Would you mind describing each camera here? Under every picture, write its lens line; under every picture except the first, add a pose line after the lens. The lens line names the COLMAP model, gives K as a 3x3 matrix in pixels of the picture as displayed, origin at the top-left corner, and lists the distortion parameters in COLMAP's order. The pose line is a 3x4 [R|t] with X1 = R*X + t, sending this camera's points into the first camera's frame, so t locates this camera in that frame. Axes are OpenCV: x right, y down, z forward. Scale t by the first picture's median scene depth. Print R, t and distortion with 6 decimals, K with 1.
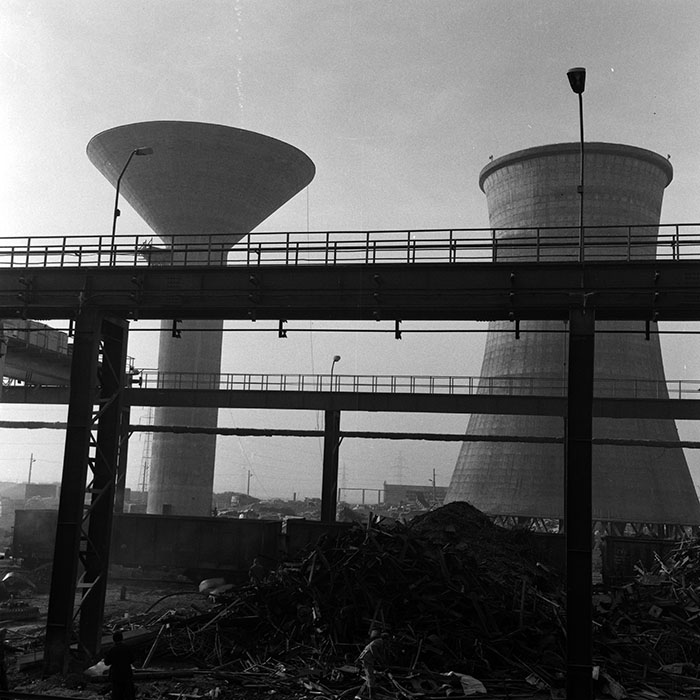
lens RADIAL K [[966.4, 0, 350.4], [0, 966.4, 349.9], [0, 0, 1]] dist [0.045571, 0.000000]
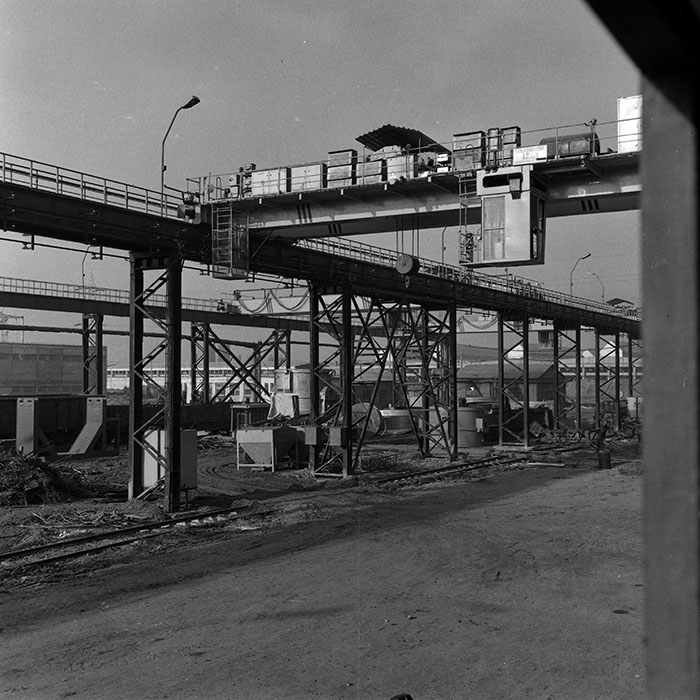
lens RADIAL K [[966.4, 0, 350.9], [0, 966.4, 350.2], [0, 0, 1]] dist [0.045571, 0.000000]
pose [[0.276928, -0.018337, 0.960716, -1.156375], [-0.129761, 0.989946, 0.056299, -0.008856], [-0.952089, -0.140254, 0.271764, 0.283434]]
